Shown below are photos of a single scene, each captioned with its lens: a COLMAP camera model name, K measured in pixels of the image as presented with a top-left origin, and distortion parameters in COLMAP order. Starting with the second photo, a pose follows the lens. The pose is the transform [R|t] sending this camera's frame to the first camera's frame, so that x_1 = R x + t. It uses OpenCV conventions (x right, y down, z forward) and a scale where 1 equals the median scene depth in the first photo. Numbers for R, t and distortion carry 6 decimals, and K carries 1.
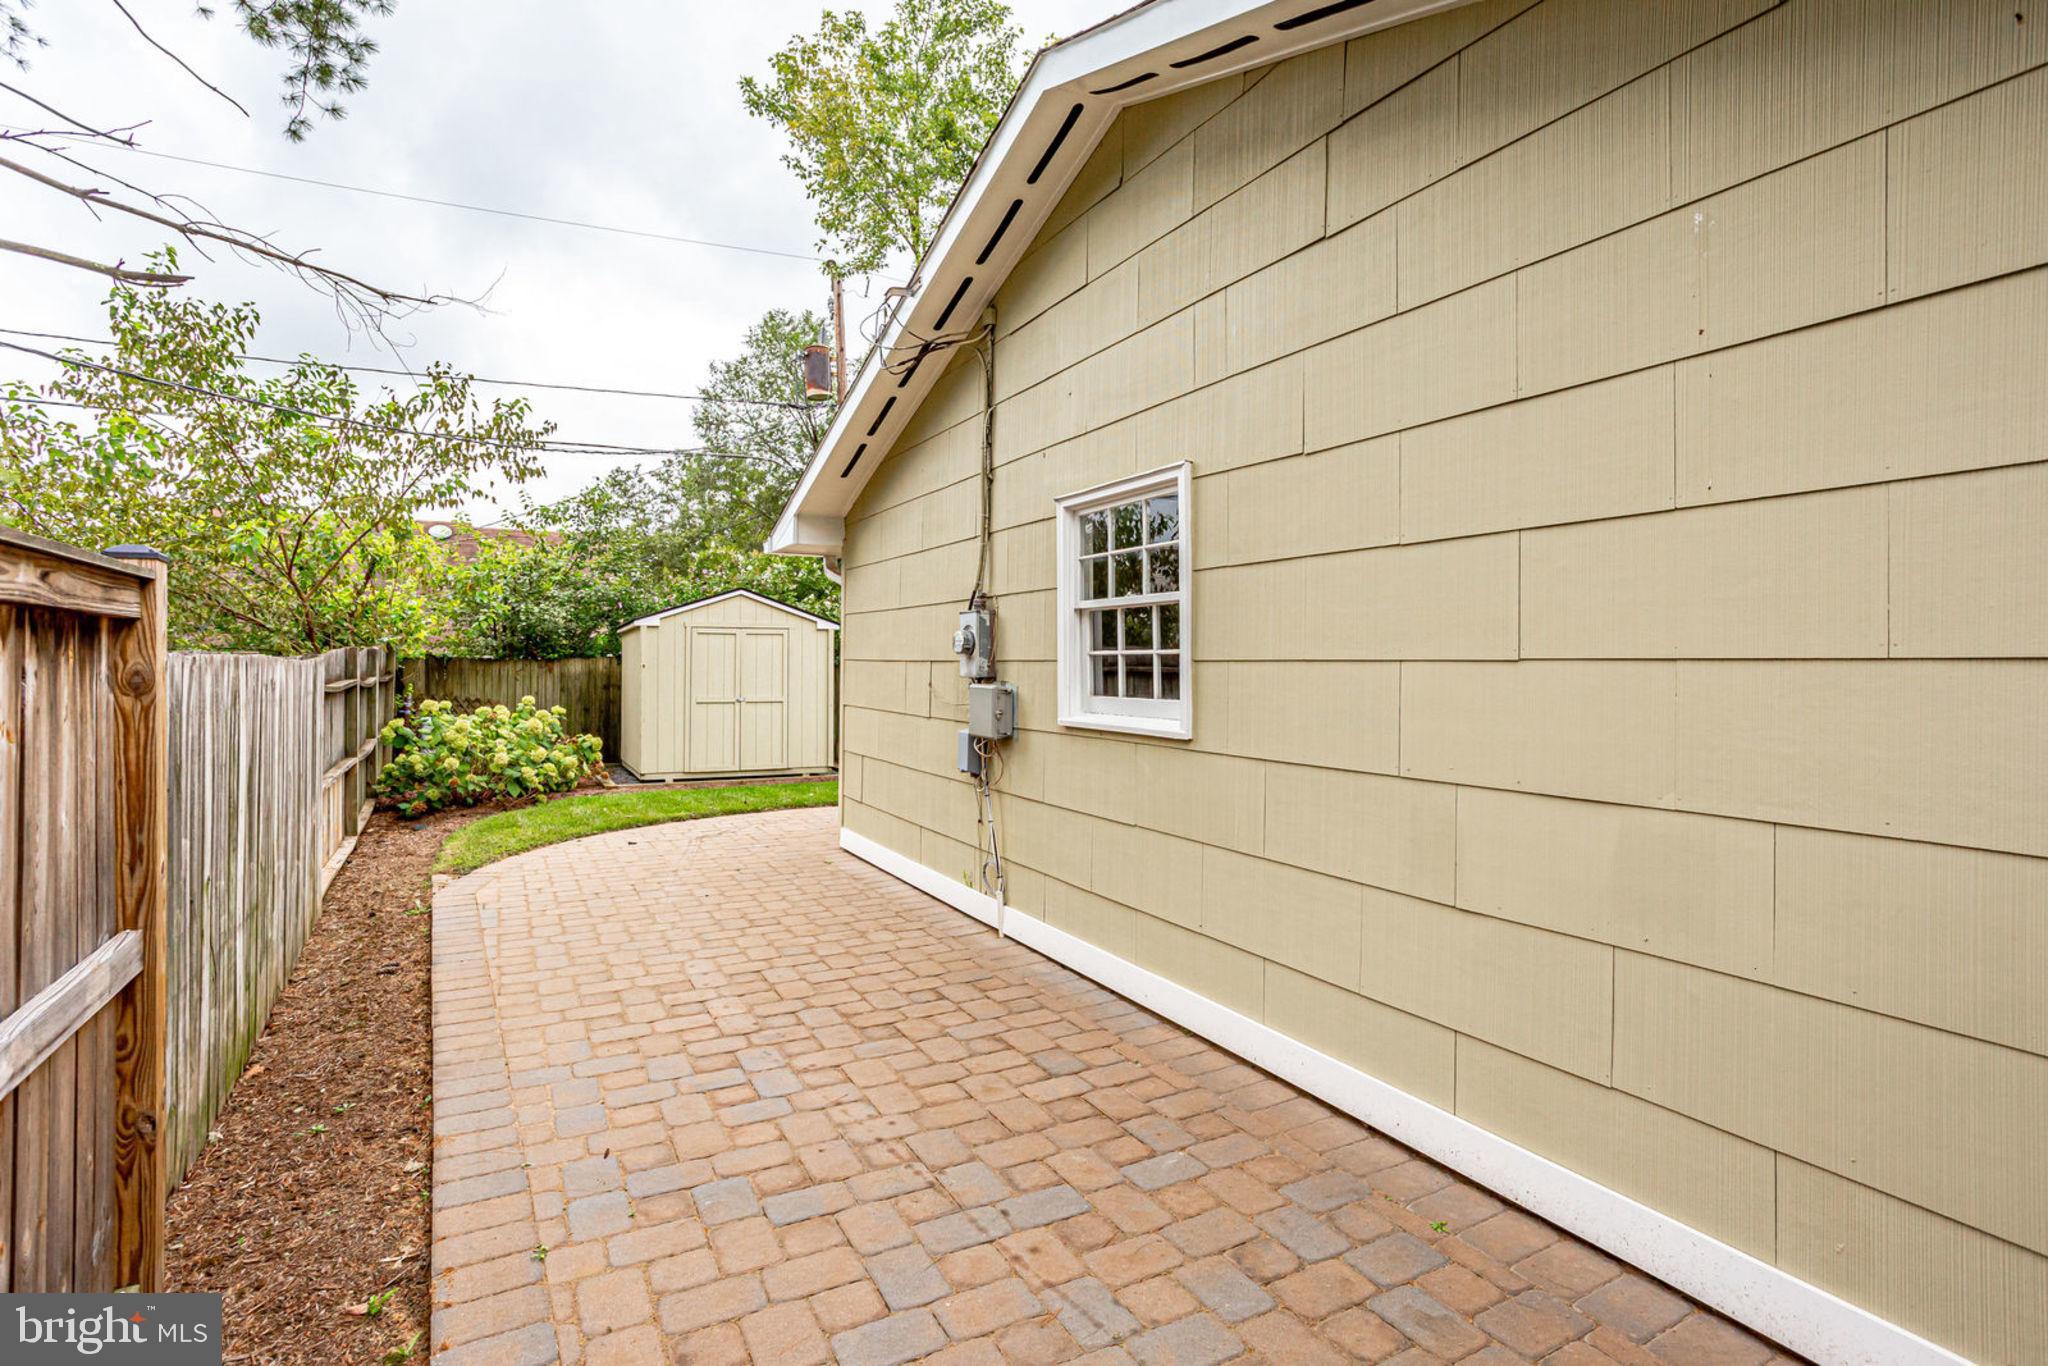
lens RADIAL K [[1021.1, 0, 1052.1], [0, 1021.1, 647.5], [0, 0, 1]] dist [-0.038573, 0.016088]
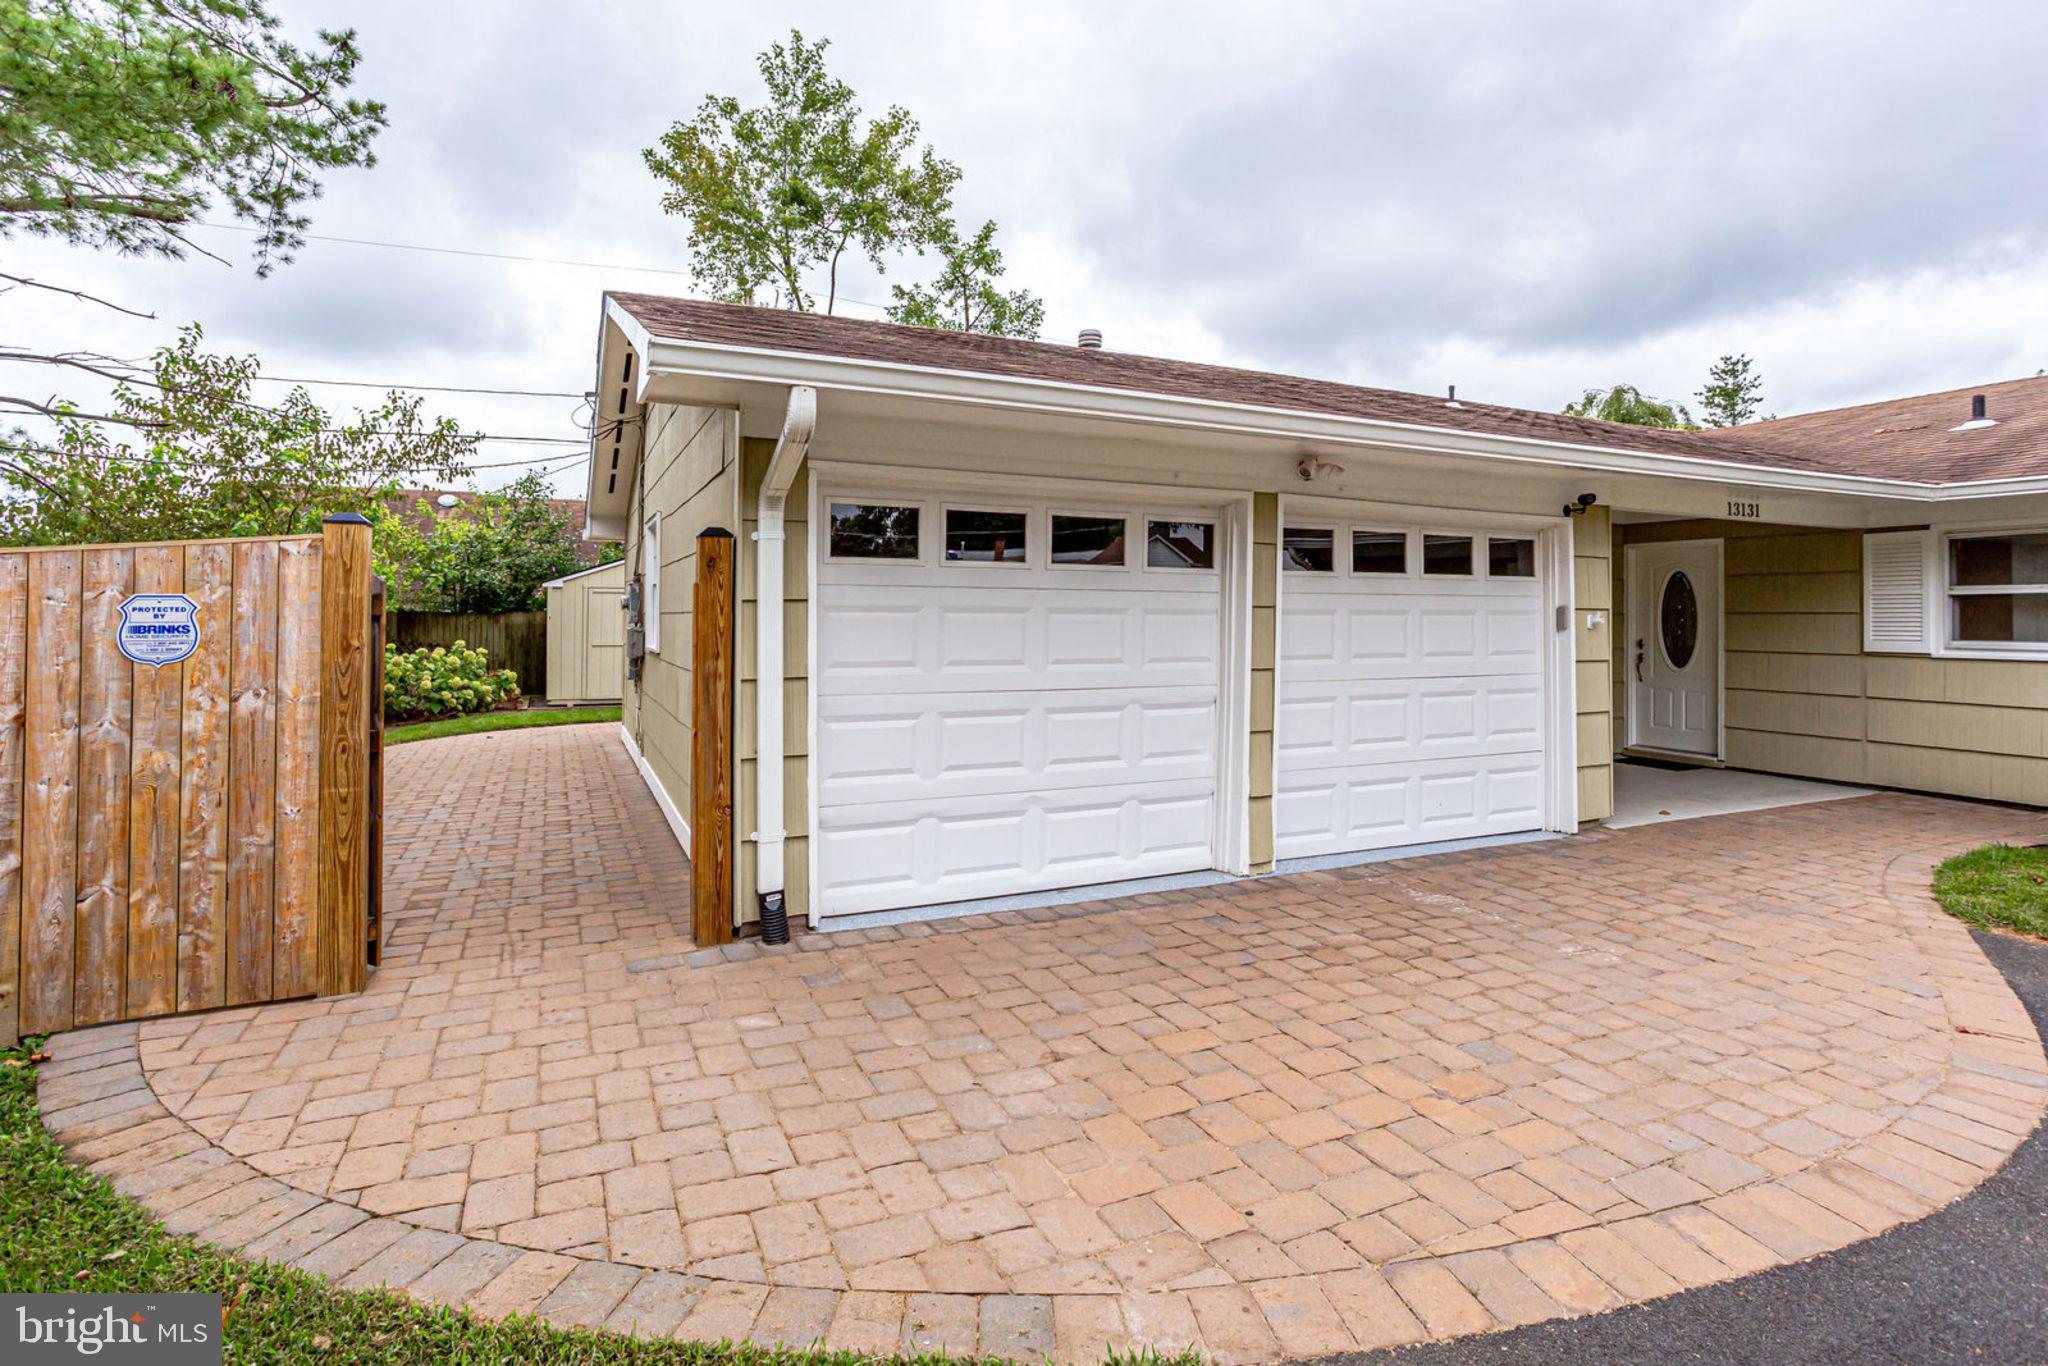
lens RADIAL K [[1021.1, 0, 1039.5], [0, 1021.1, 588.6], [0, 0, 1]] dist [-0.038573, 0.016088]
pose [[0.998936, -0.001667, -0.046088, 0.319481], [0.001086, 0.999920, -0.012641, -0.002319], [0.046105, 0.012578, 0.998857, -0.303041]]
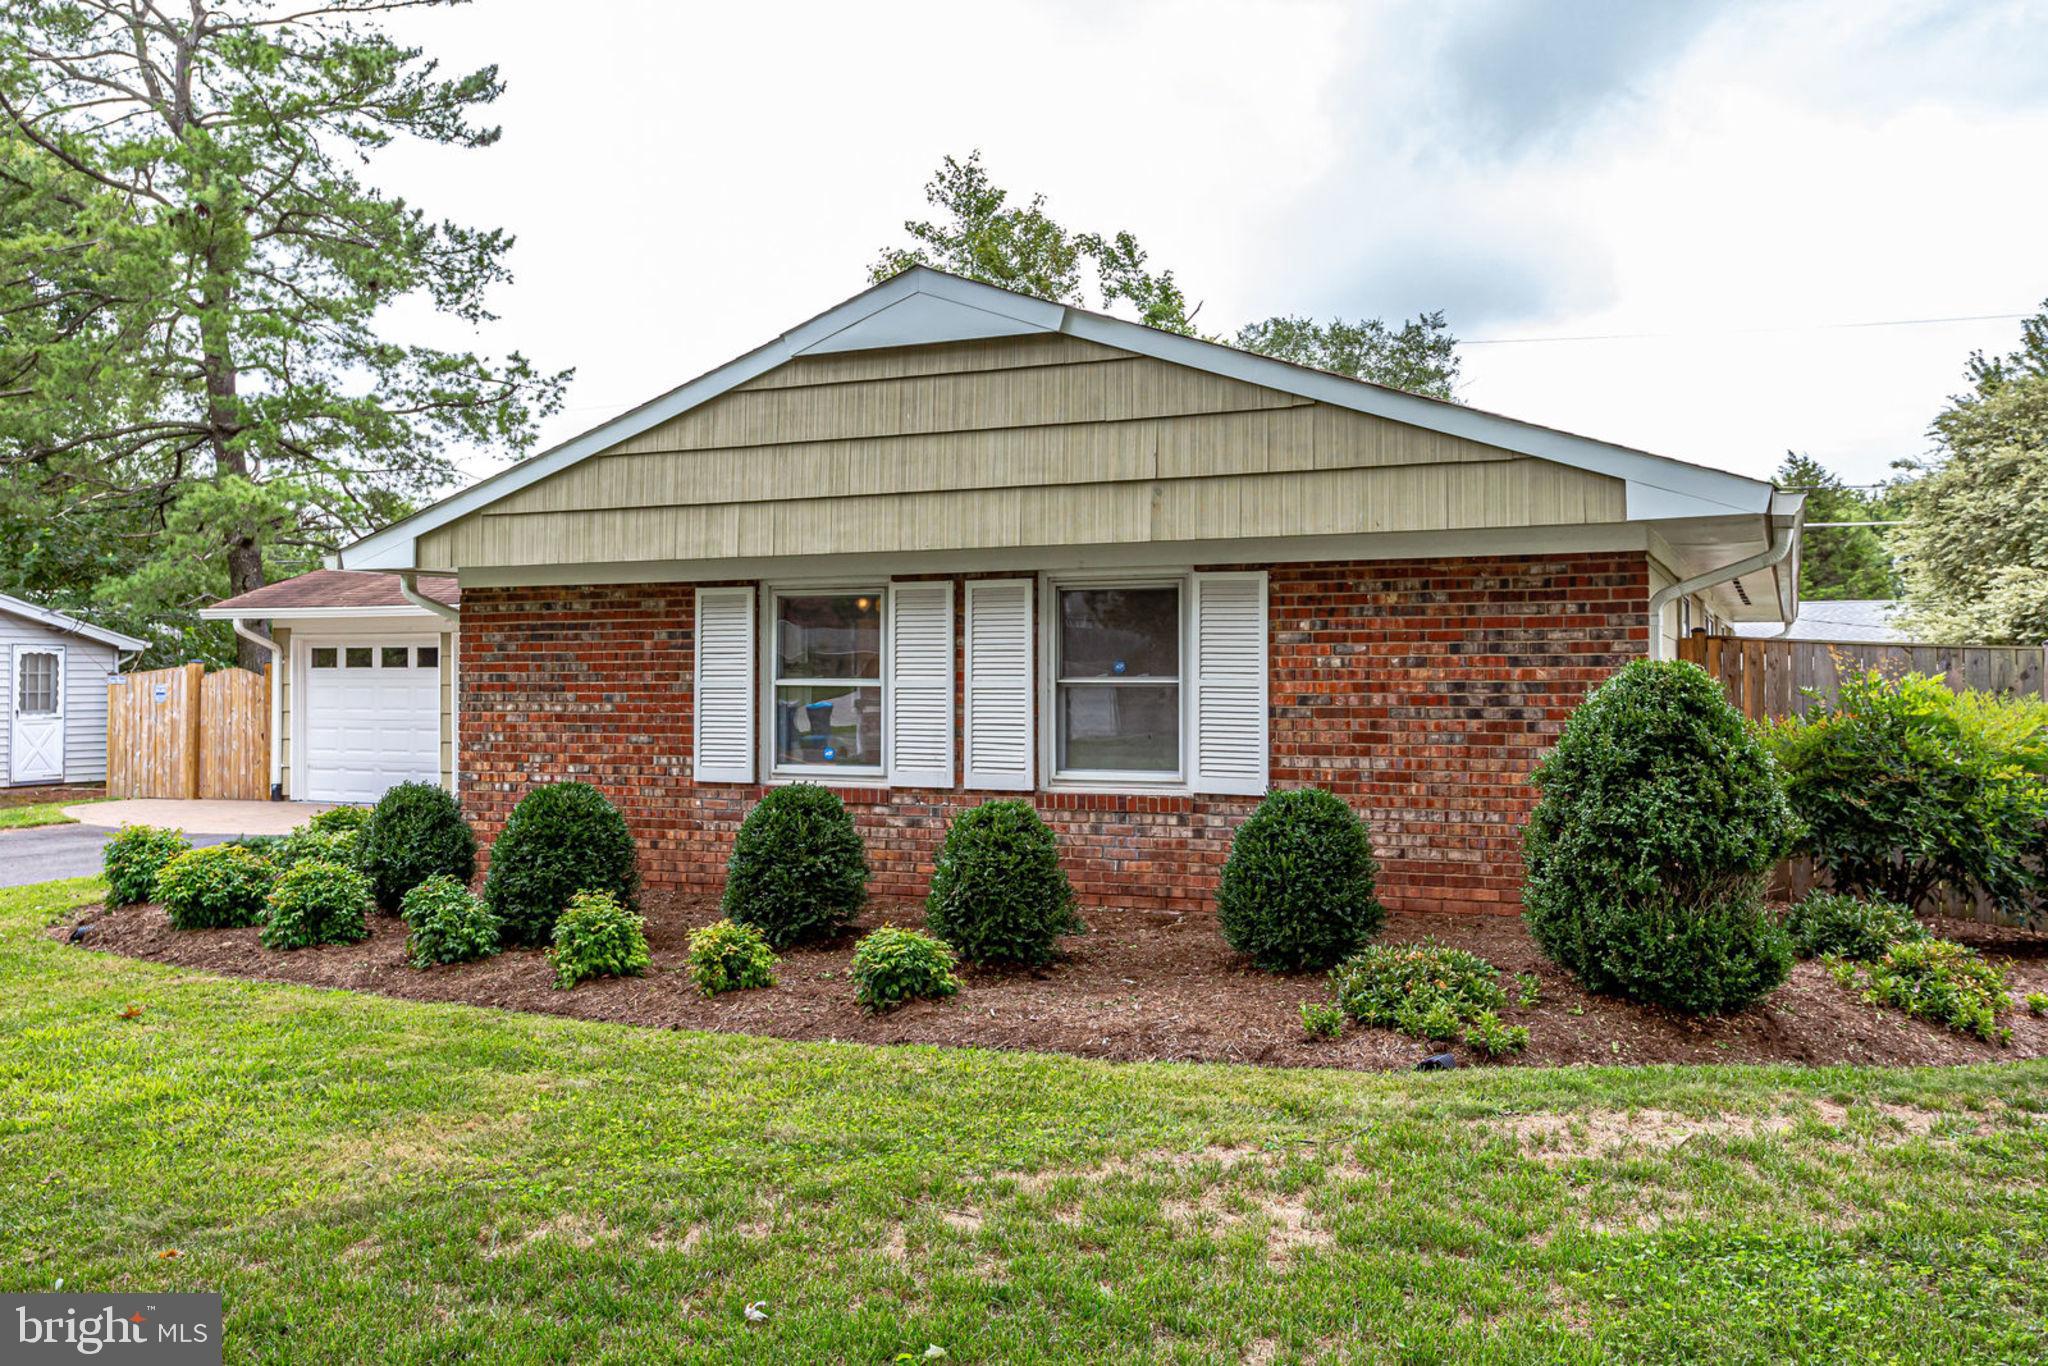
lens RADIAL K [[1662.9, 0, 1033.2], [0, 1662.9, 633.0], [0, 0, 1]] dist [0.009738, 0.030649]
pose [[0.621390, -0.030318, -0.782915, 2.125767], [0.014930, 0.999528, -0.026856, 0.002508], [0.783359, 0.004999, 0.621549, -0.411176]]
